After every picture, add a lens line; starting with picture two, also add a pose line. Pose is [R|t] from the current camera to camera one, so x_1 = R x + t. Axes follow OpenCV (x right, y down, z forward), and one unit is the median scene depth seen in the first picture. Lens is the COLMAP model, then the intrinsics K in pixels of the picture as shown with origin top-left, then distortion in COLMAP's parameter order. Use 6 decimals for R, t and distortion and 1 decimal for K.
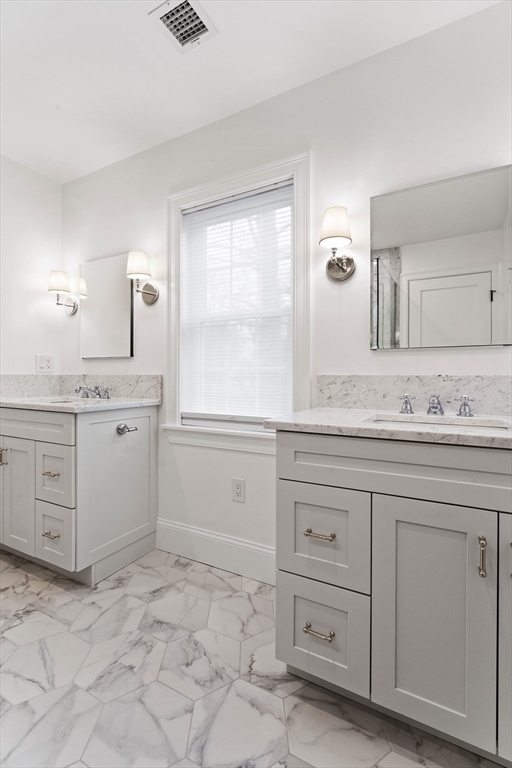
lens RADIAL K [[354.4, 0, 254.1], [0, 354.4, 380.5], [0, 0, 1]] dist [0.001974, 0.000320]
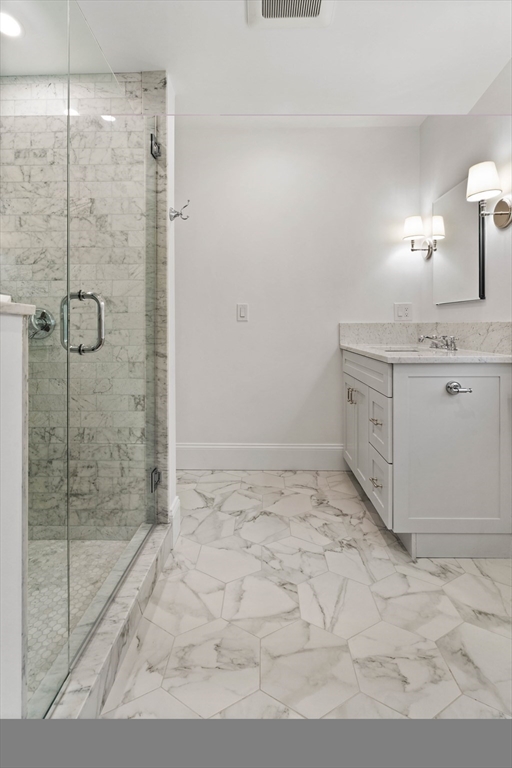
lens RADIAL K [[354.4, 0, 253.4], [0, 354.4, 328.4], [0, 0, 1]] dist [0.001974, 0.000320]
pose [[0.456888, 0.003162, -0.889518, 0.162418], [-0.004462, 0.999989, 0.001264, -0.000741], [0.889513, 0.003391, 0.456897, 0.231903]]
